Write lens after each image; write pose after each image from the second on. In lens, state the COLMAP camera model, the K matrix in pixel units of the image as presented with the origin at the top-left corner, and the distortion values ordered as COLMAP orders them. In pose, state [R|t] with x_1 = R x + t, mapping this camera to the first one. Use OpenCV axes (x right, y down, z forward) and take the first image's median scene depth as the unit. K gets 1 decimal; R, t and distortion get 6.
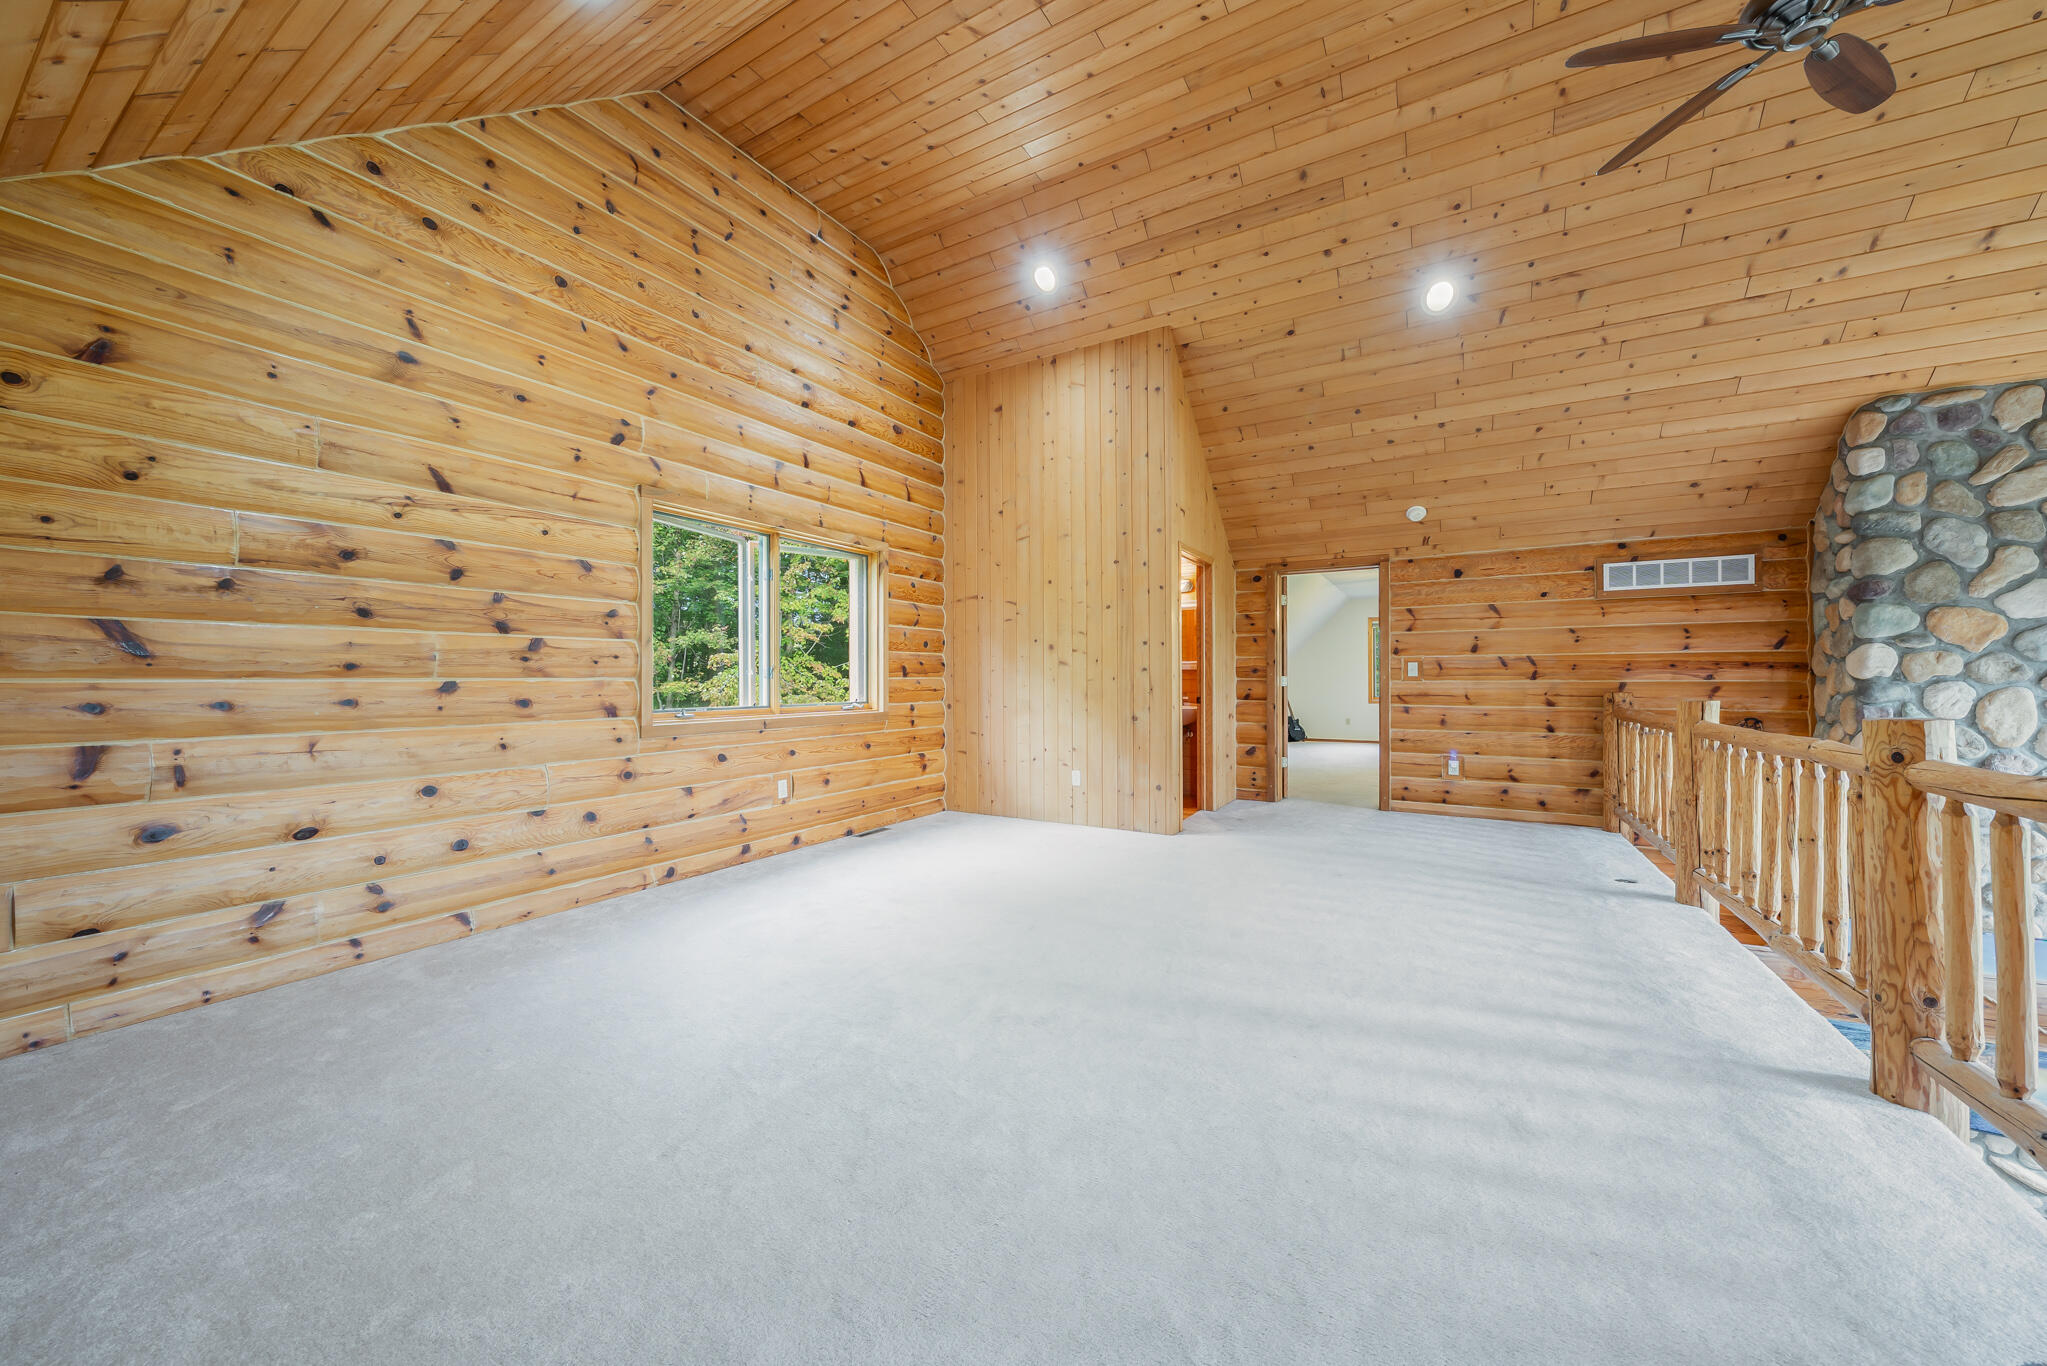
lens RADIAL K [[718.6, 0, 1026.2], [0, 718.6, 679.4], [0, 0, 1]] dist [0.000760, -0.000014]
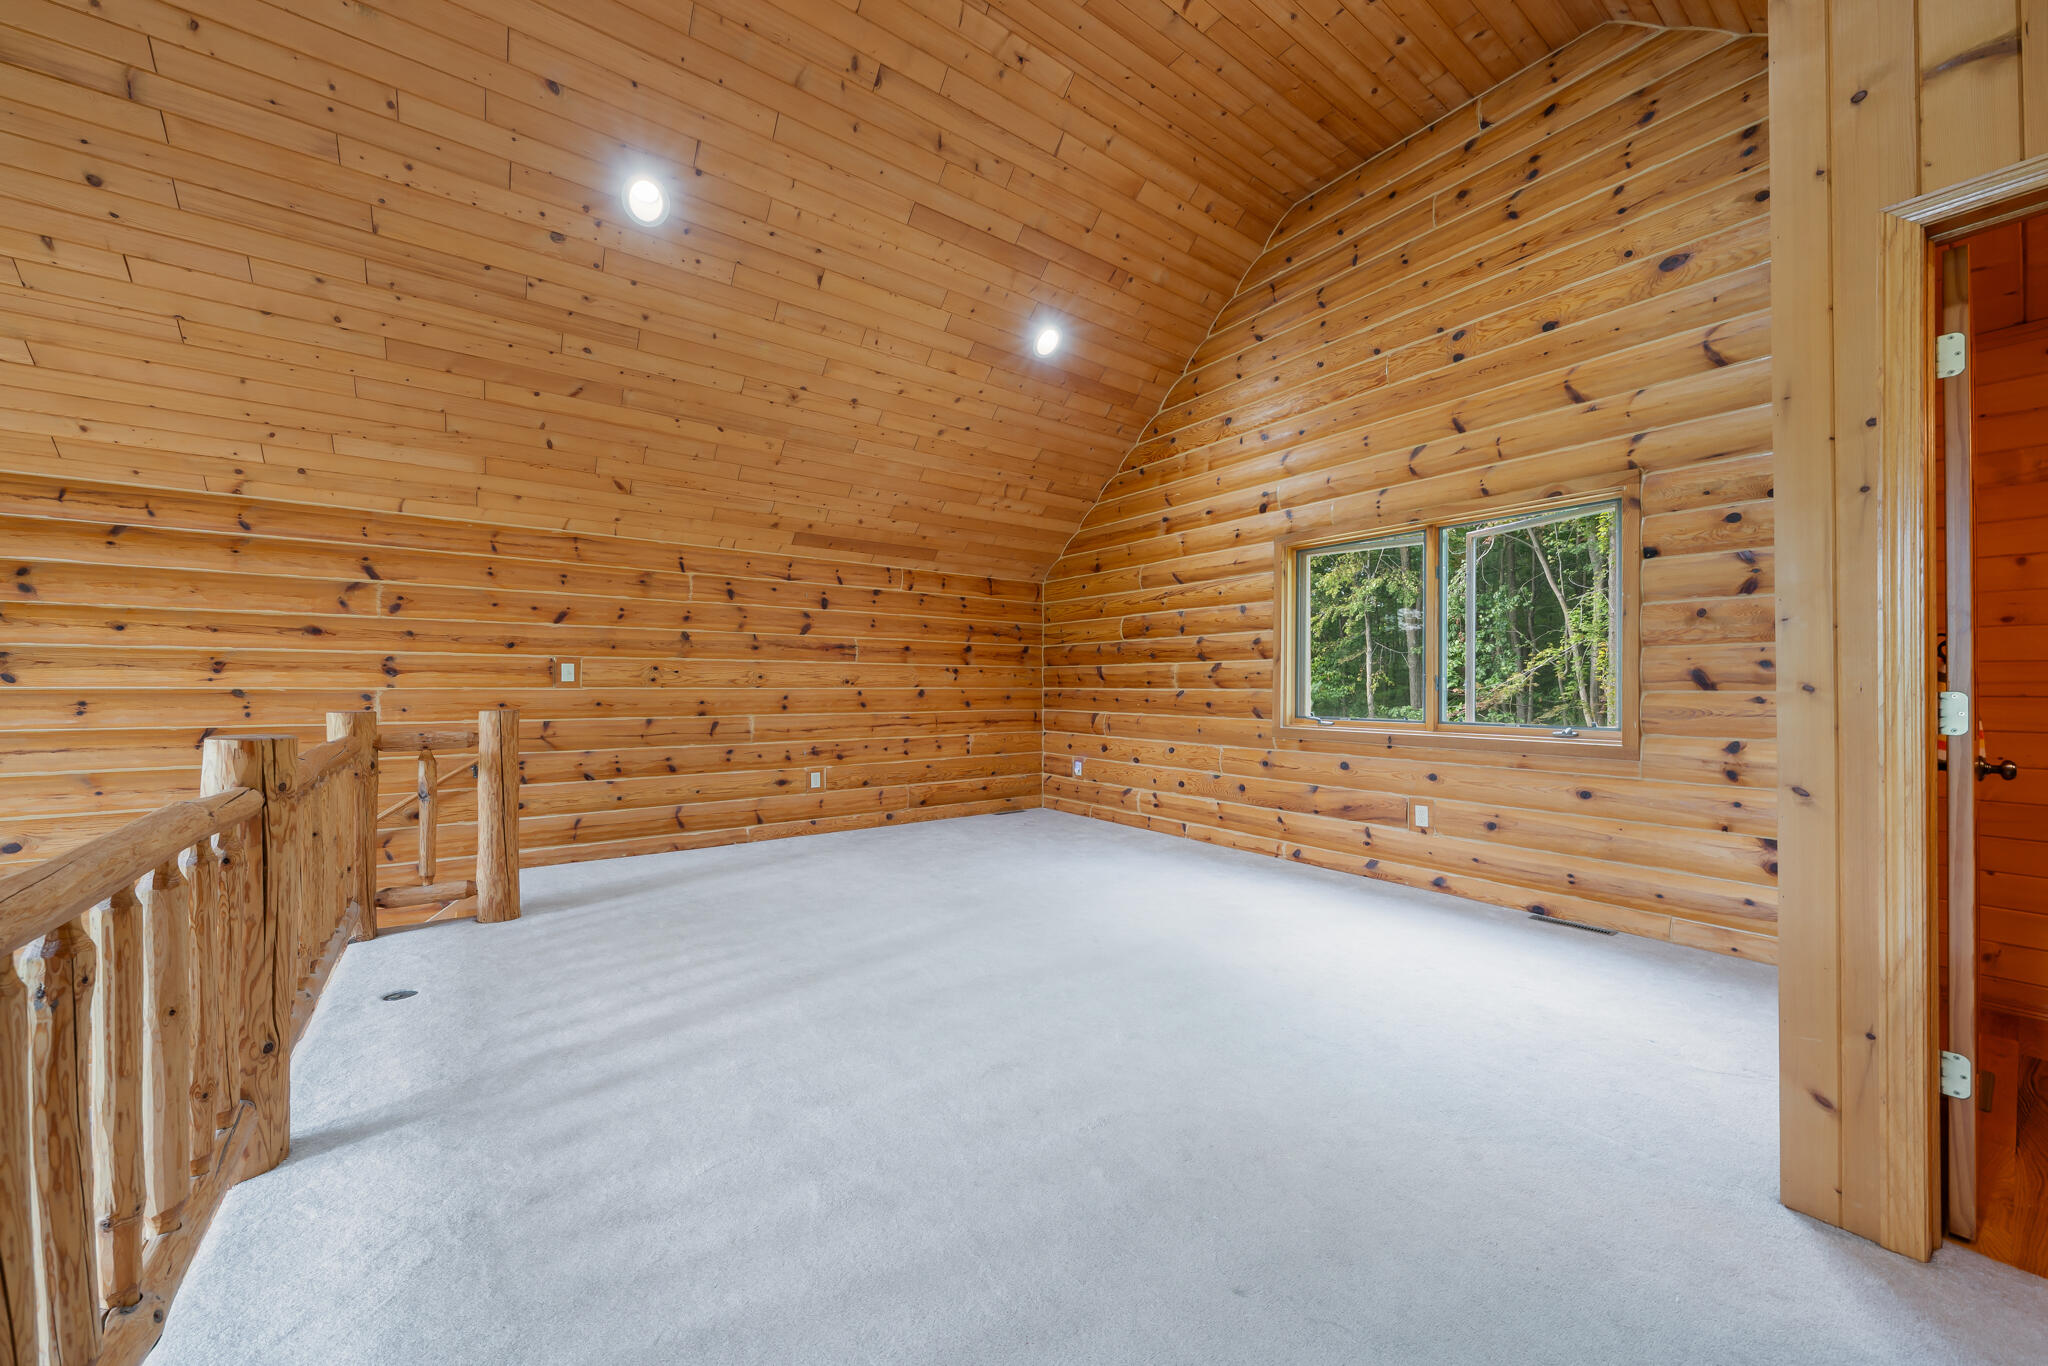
lens RADIAL K [[748.9, 0, 1027.6], [0, 748.9, 687.6], [0, 0, 1]] dist [-0.002017, -0.000121]
pose [[-0.394354, -0.001653, -0.918957, 0.768937], [-0.008864, 0.999959, 0.002006, -0.003010], [0.918916, 0.008937, -0.394352, 1.017214]]
